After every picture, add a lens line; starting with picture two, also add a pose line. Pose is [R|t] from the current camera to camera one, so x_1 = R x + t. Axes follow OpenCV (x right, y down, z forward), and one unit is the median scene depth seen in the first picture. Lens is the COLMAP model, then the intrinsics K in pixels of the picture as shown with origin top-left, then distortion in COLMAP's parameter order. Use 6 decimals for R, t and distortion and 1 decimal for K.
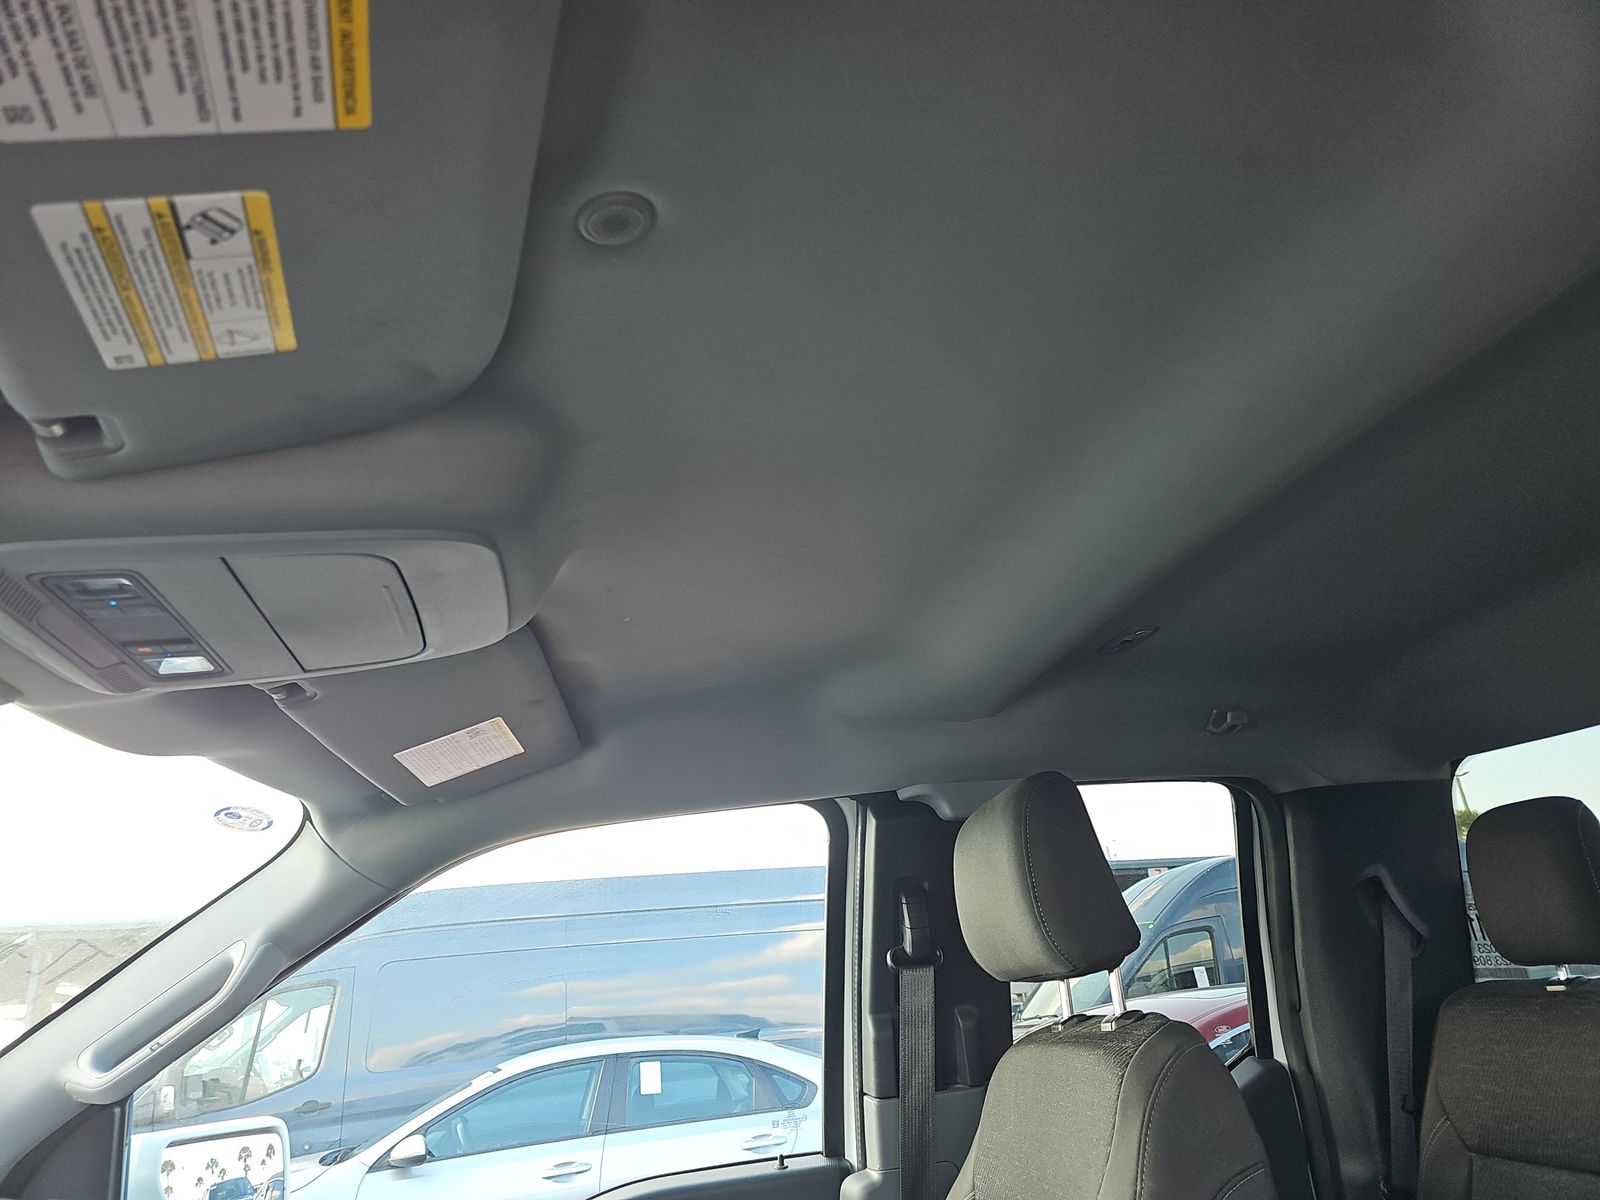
lens RADIAL K [[1053.6, 0, 801.8], [0, 1053.6, 598.0], [0, 0, 1]] dist [0.029109, -0.017918]
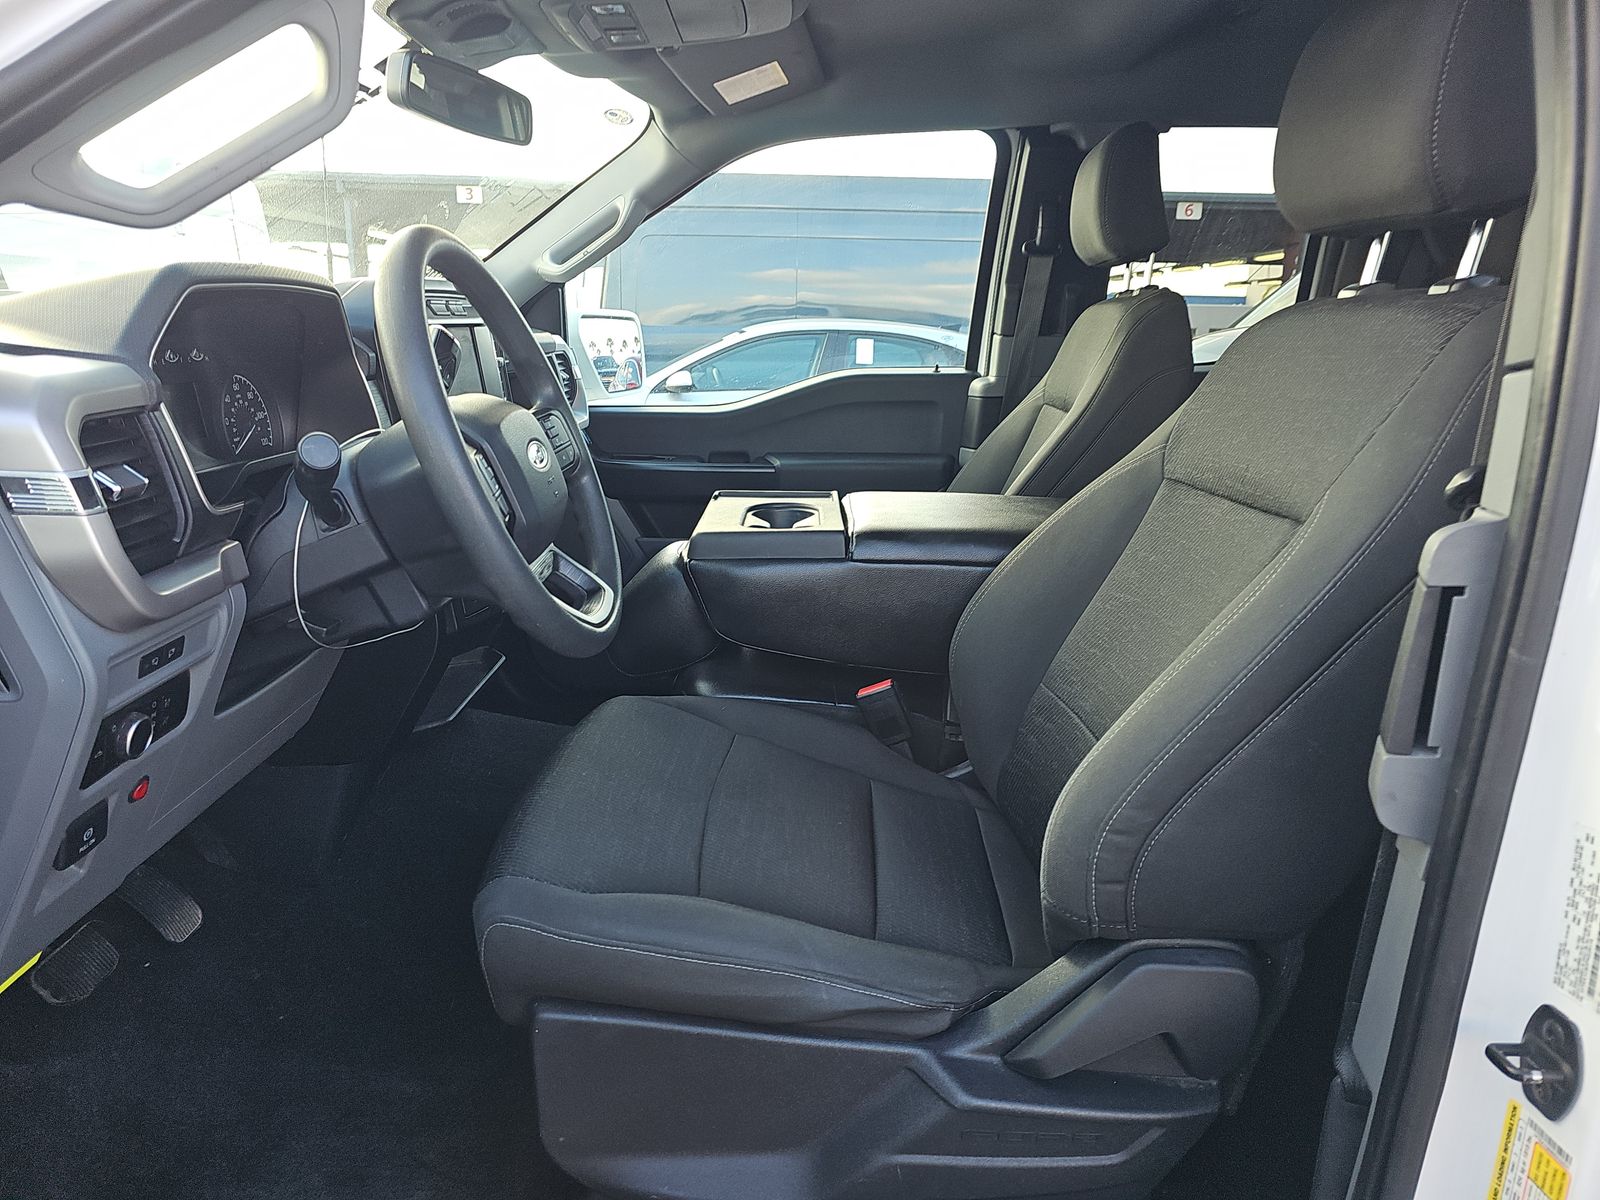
lens RADIAL K [[1053.6, 0, 799.3], [0, 1053.6, 609.1], [0, 0, 1]] dist [0.029109, -0.017918]
pose [[0.975587, 0.148300, -0.161980, 0.093259], [-0.021615, 0.798823, 0.601177, -0.141134], [0.218548, -0.582999, 0.782527, -0.532002]]
